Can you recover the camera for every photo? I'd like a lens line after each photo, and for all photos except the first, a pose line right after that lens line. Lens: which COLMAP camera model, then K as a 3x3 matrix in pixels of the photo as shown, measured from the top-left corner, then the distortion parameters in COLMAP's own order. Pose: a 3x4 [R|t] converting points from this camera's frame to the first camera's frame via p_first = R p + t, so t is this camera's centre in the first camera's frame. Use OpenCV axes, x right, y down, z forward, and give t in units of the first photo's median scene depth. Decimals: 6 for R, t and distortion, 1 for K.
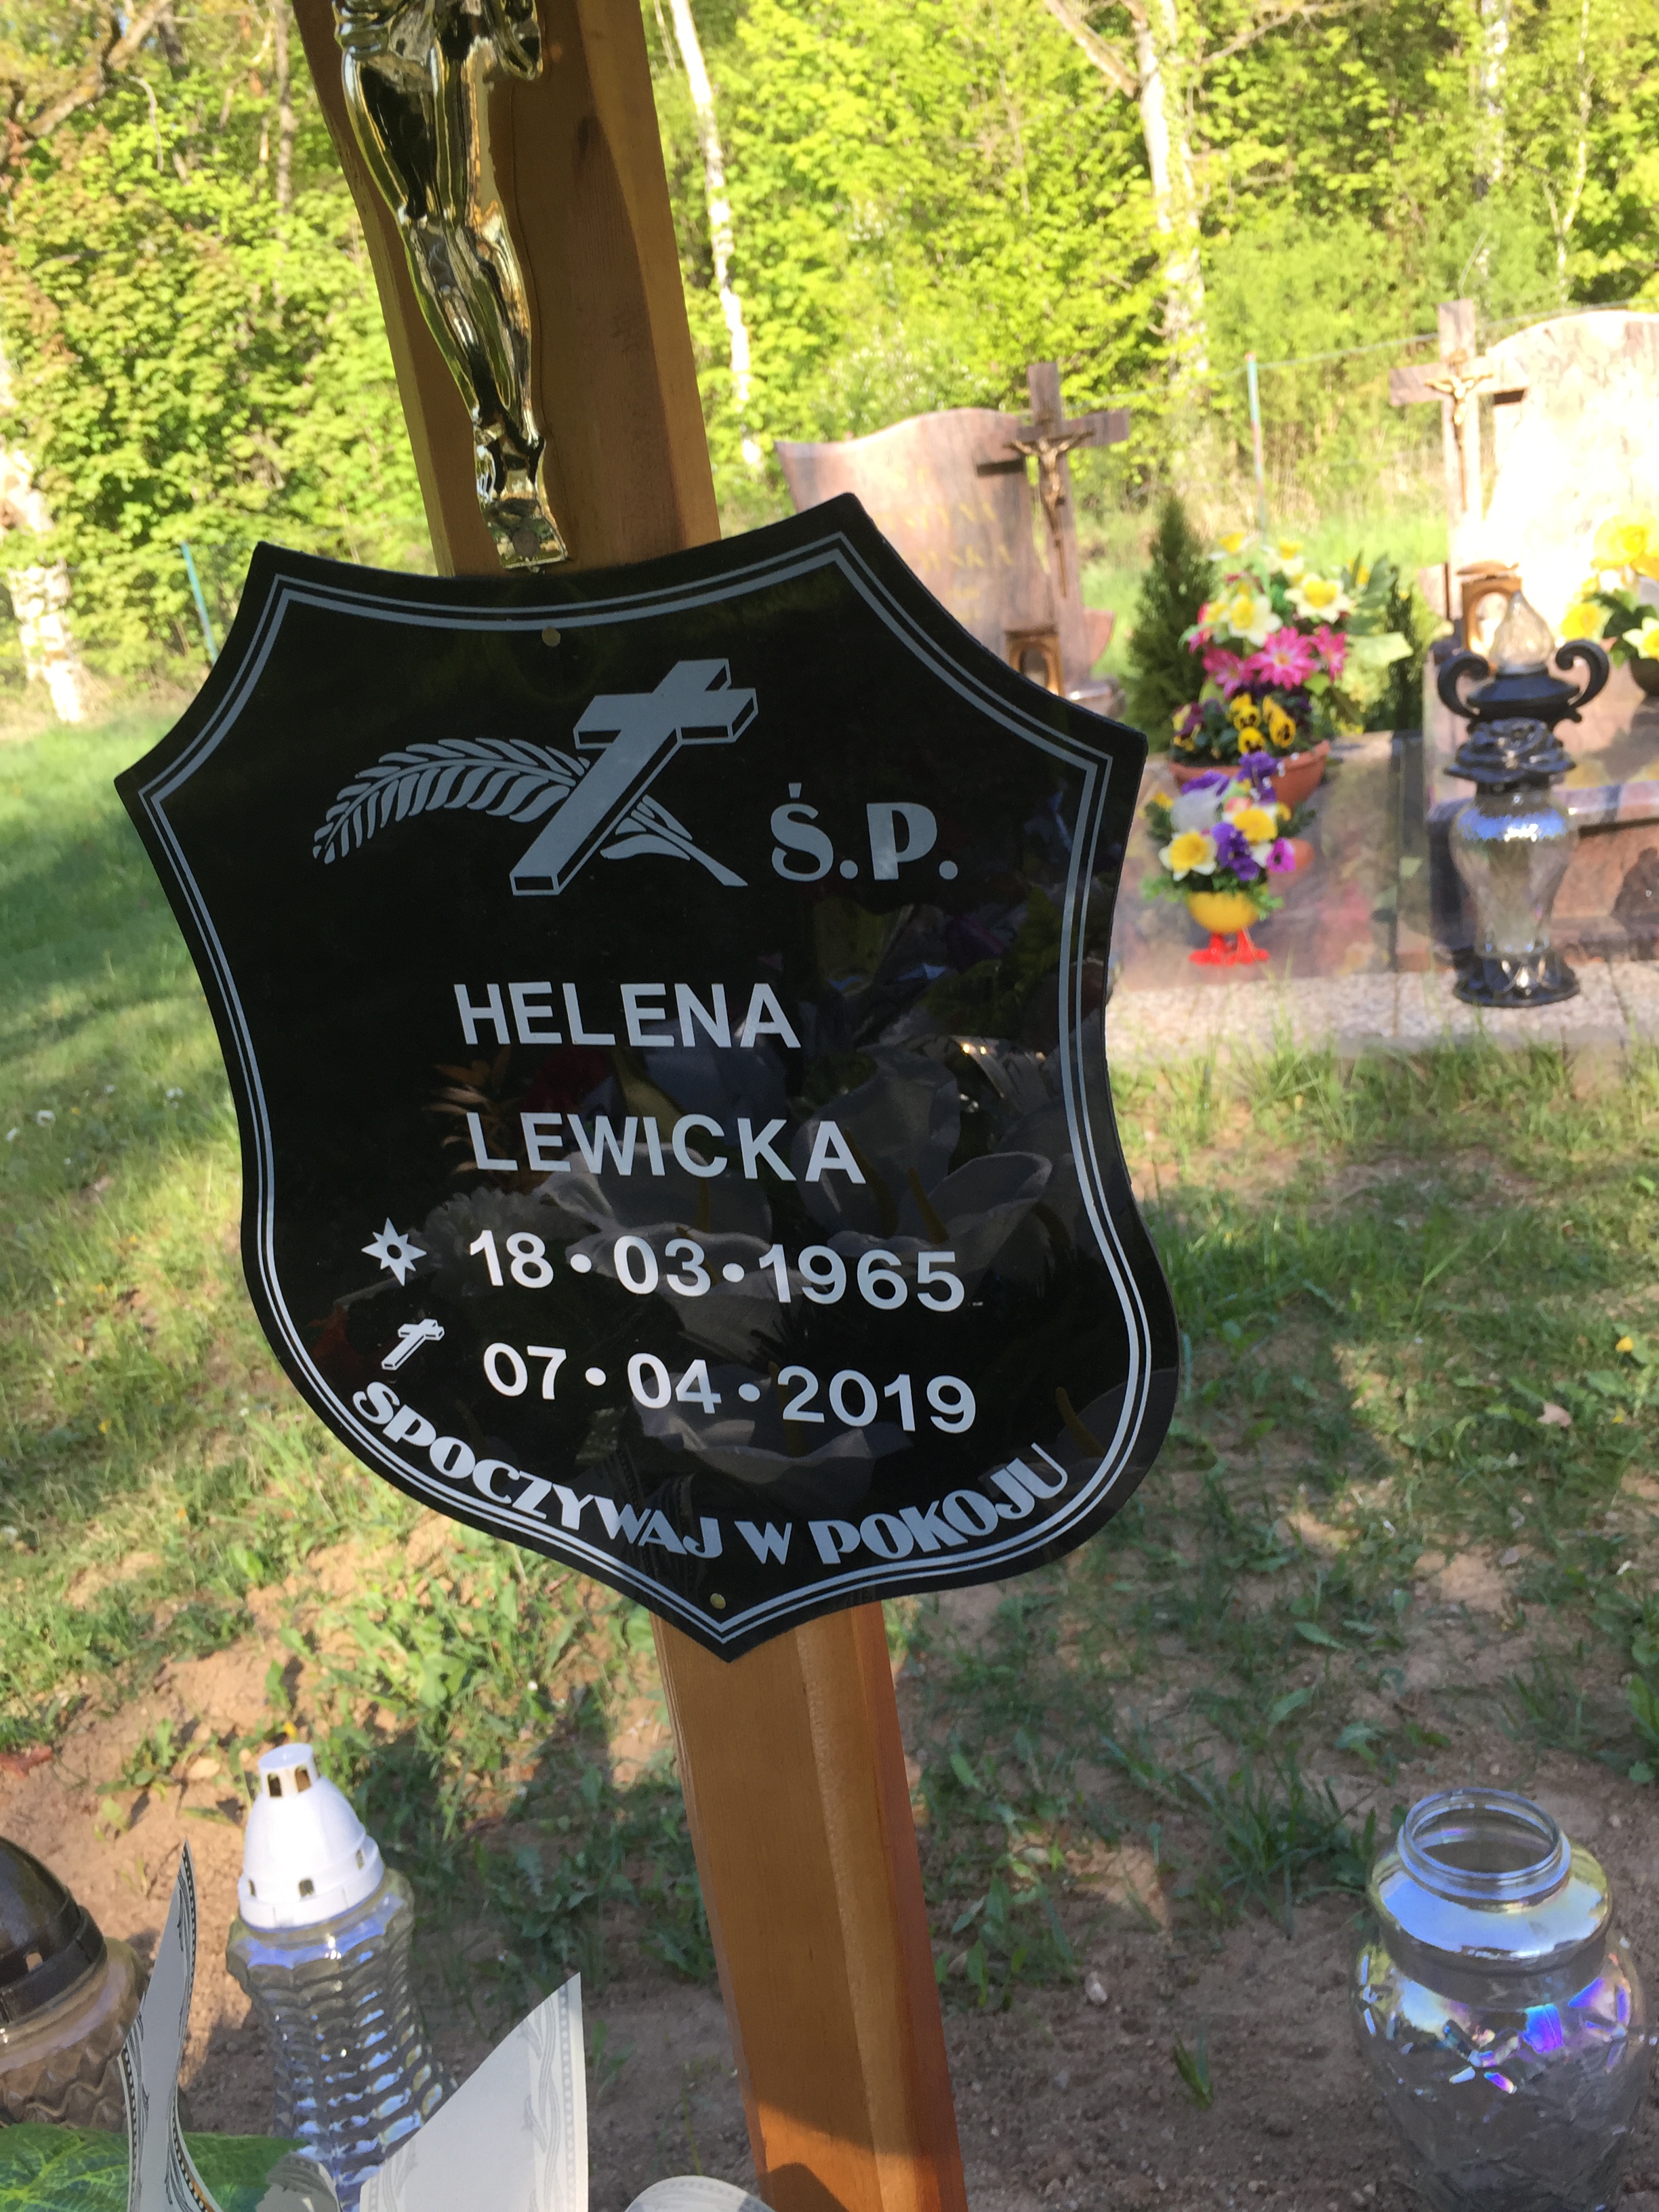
lens RADIAL K [[1902.7, 0, 808.9], [0, 1902.7, 1089.0], [0, 0, 1]] dist [0.031268, 0.004578]
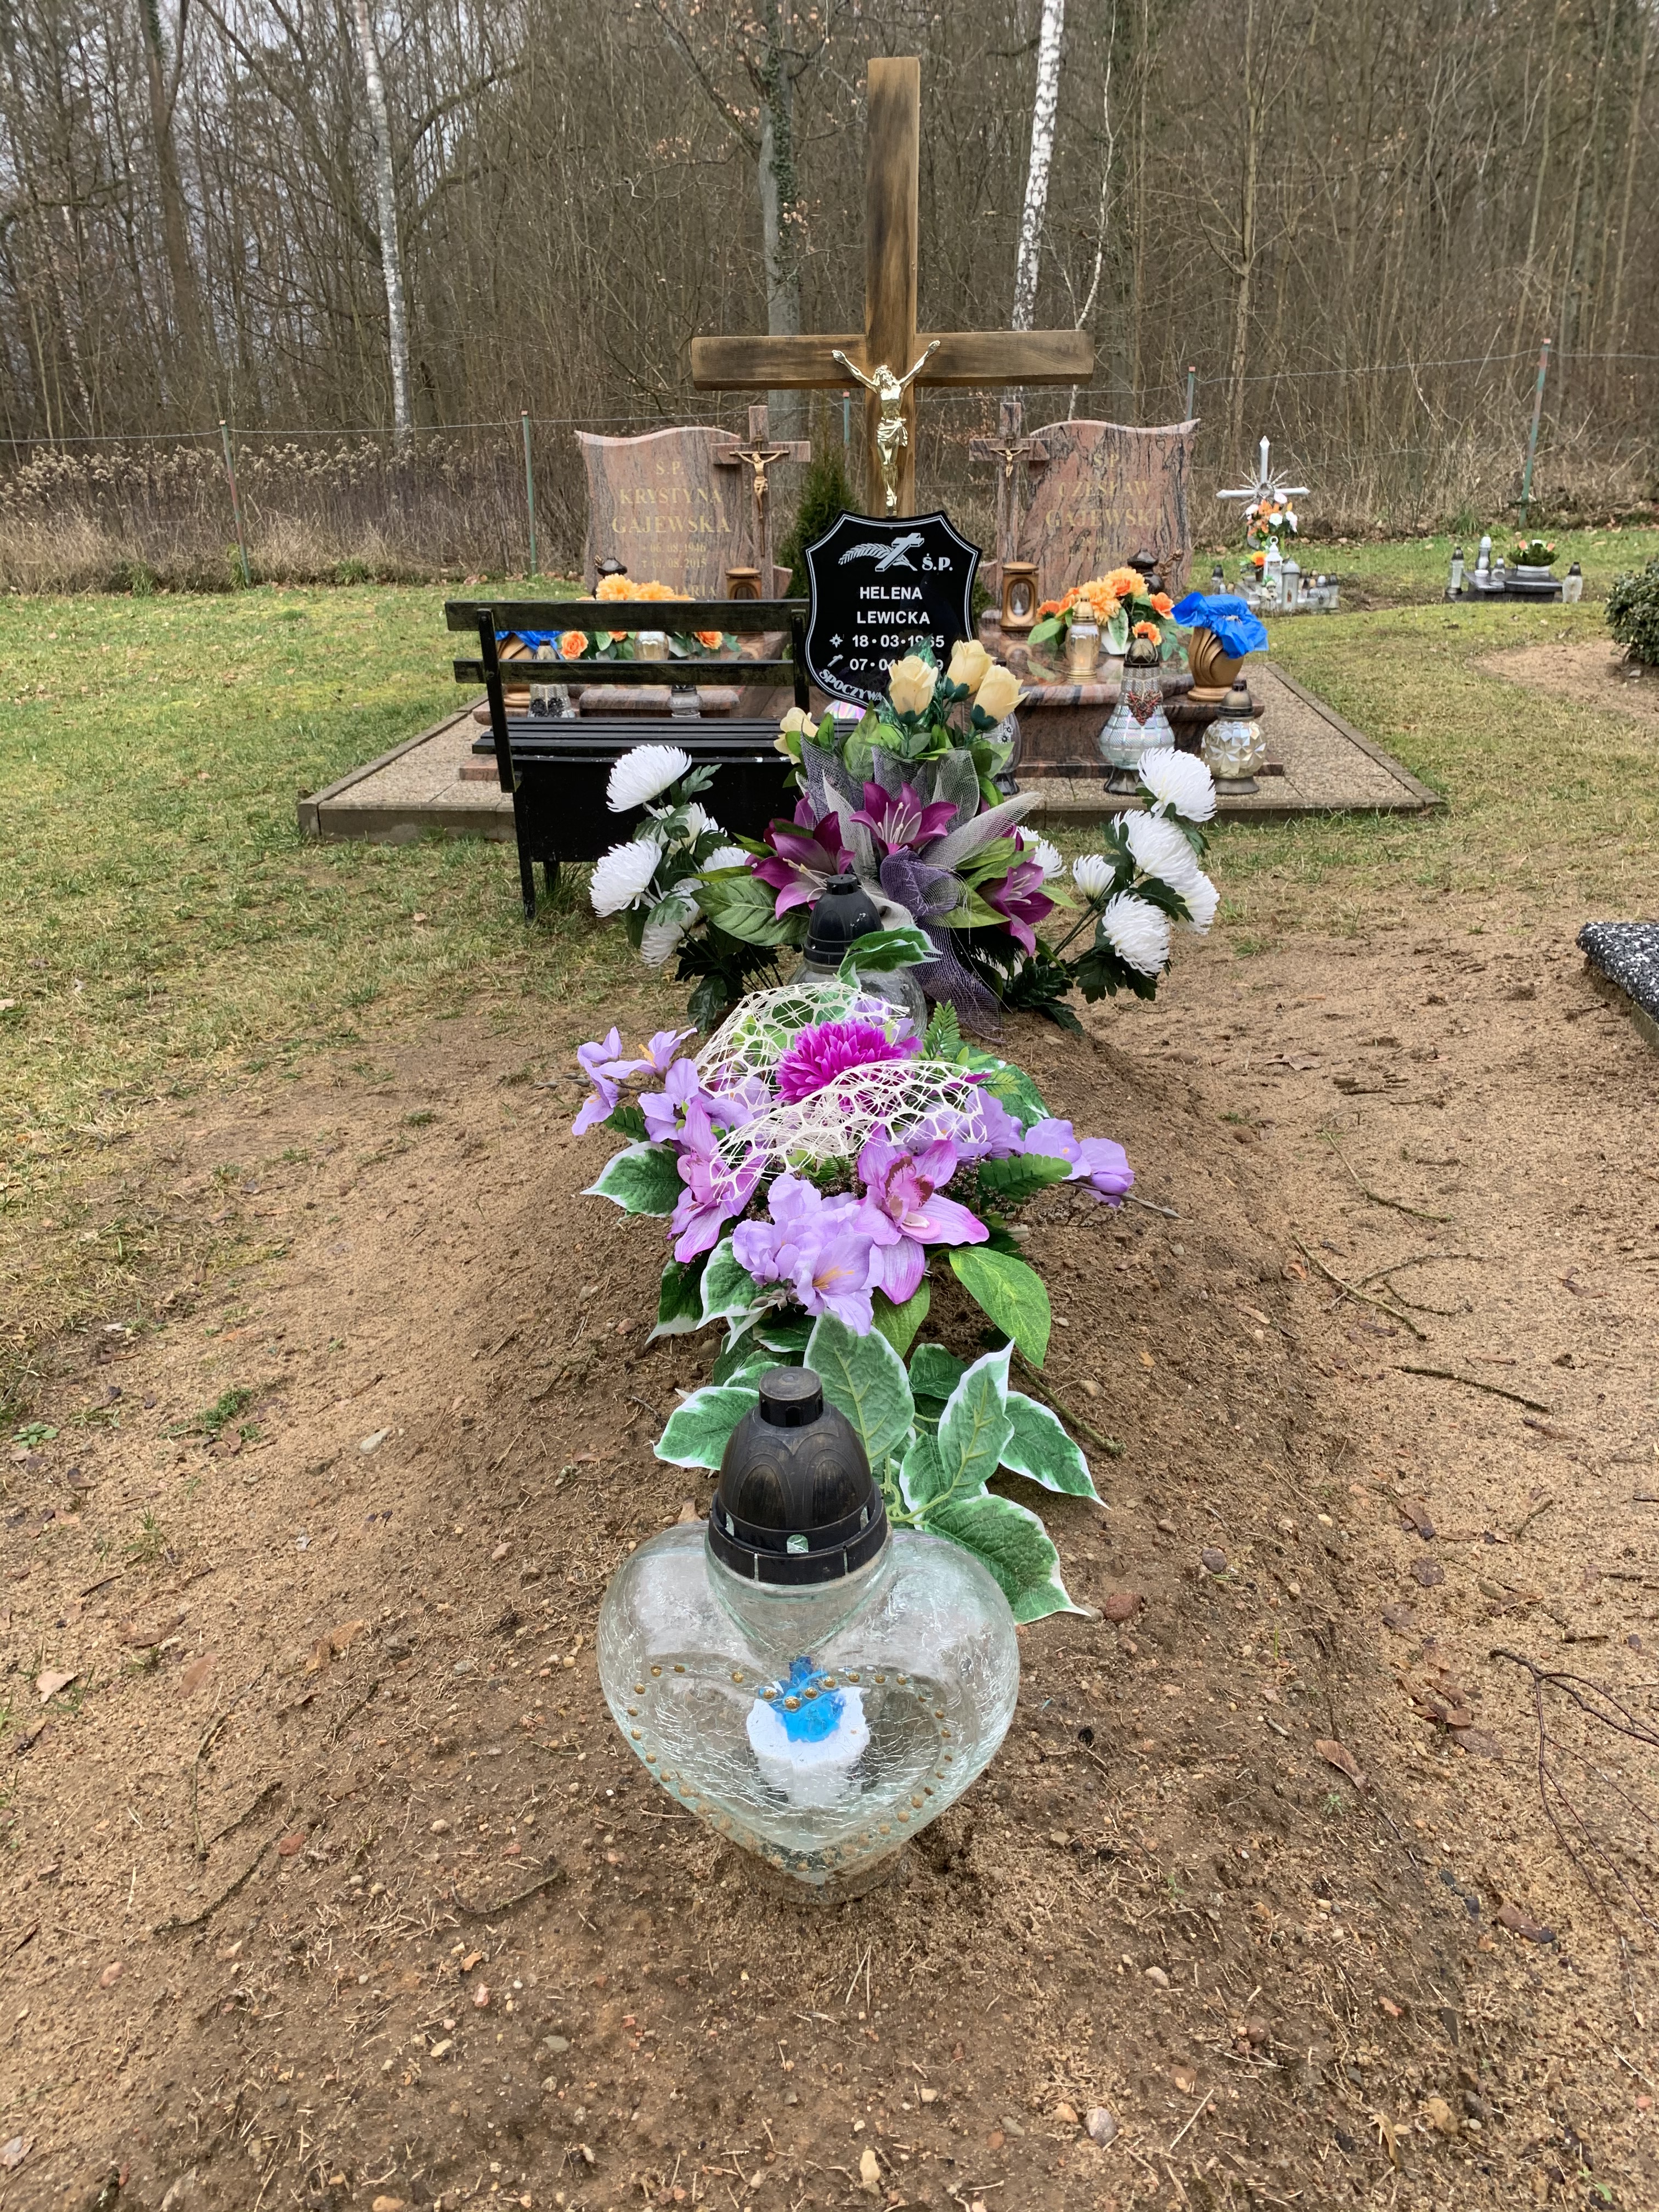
lens RADIAL K [[1720.2, 0, 833.2], [0, 1720.2, 1095.8], [0, 0, 1]] dist [0.038086, -0.050301]
pose [[0.952785, -0.009221, 0.303506, -1.906368], [-0.006592, 0.998675, 0.051036, 1.247168], [-0.303574, -0.050627, 0.951462, -4.134996]]
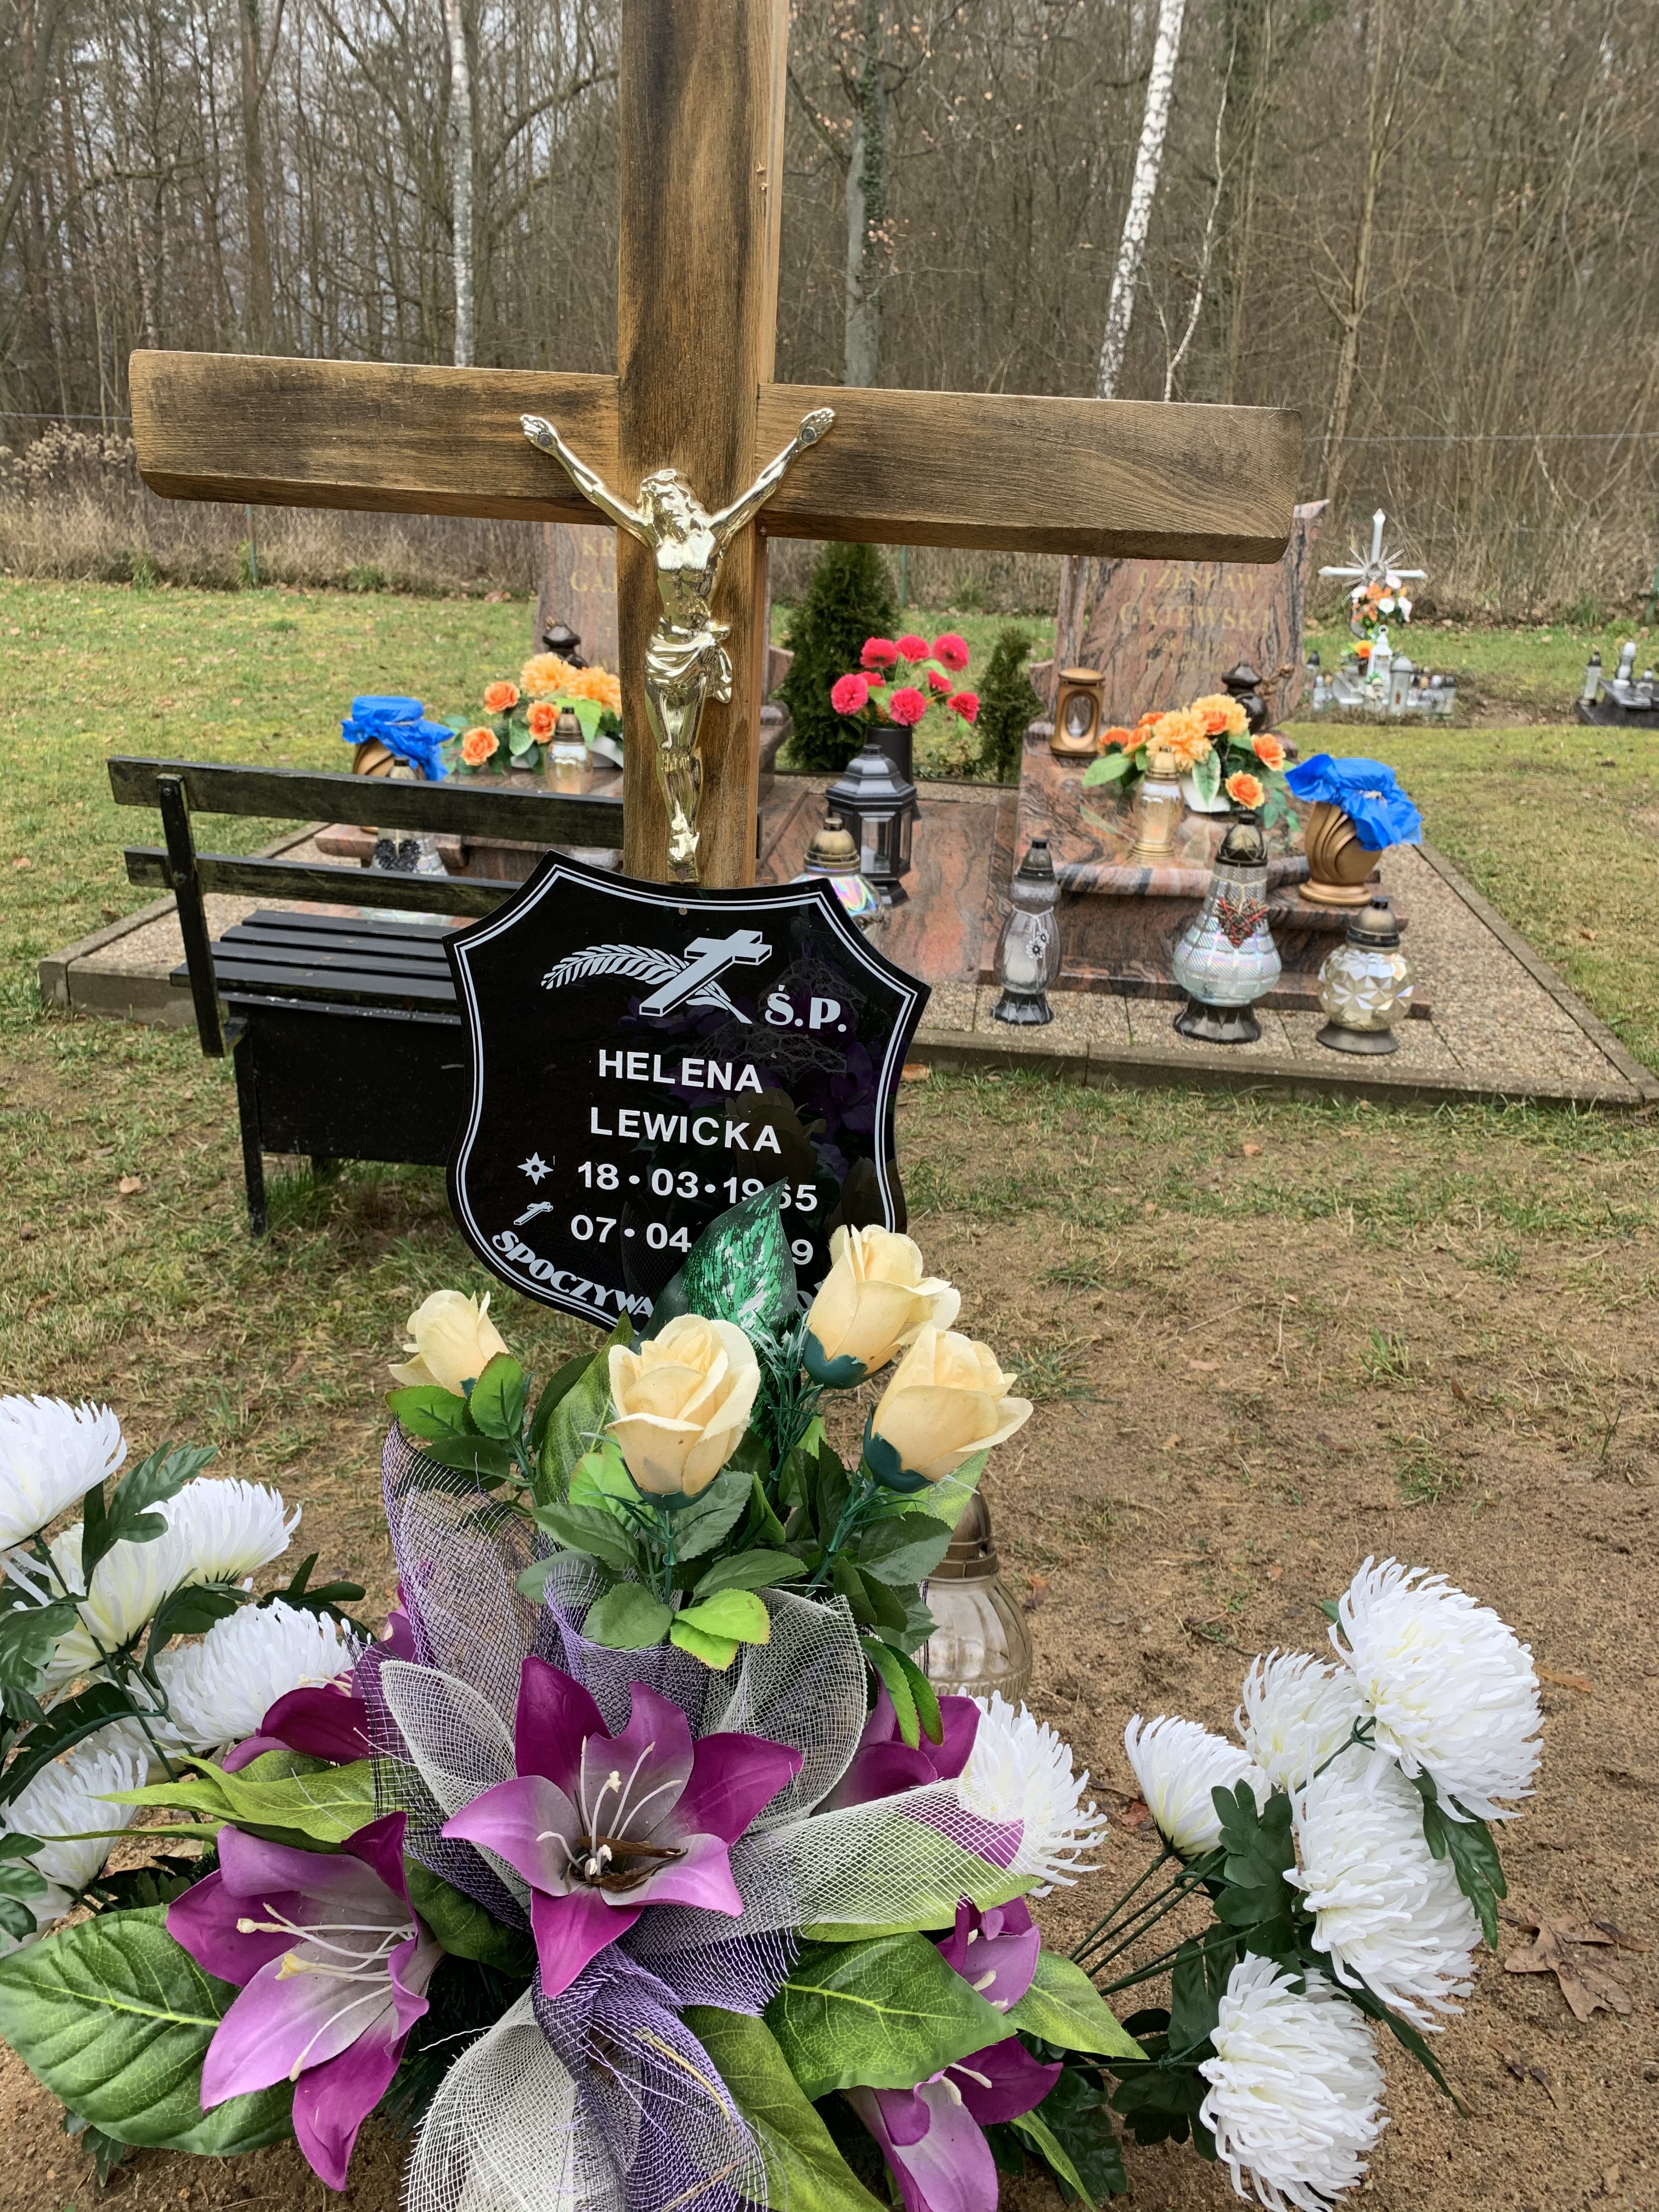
lens RADIAL K [[1720.2, 0, 819.8], [0, 1720.2, 1073.2], [0, 0, 1]] dist [0.038086, -0.050301]
pose [[0.958025, 0.072113, 0.277467, -0.488843], [-0.083827, 0.996011, 0.030575, -0.109008], [-0.274156, -0.052551, 0.960248, -0.949237]]
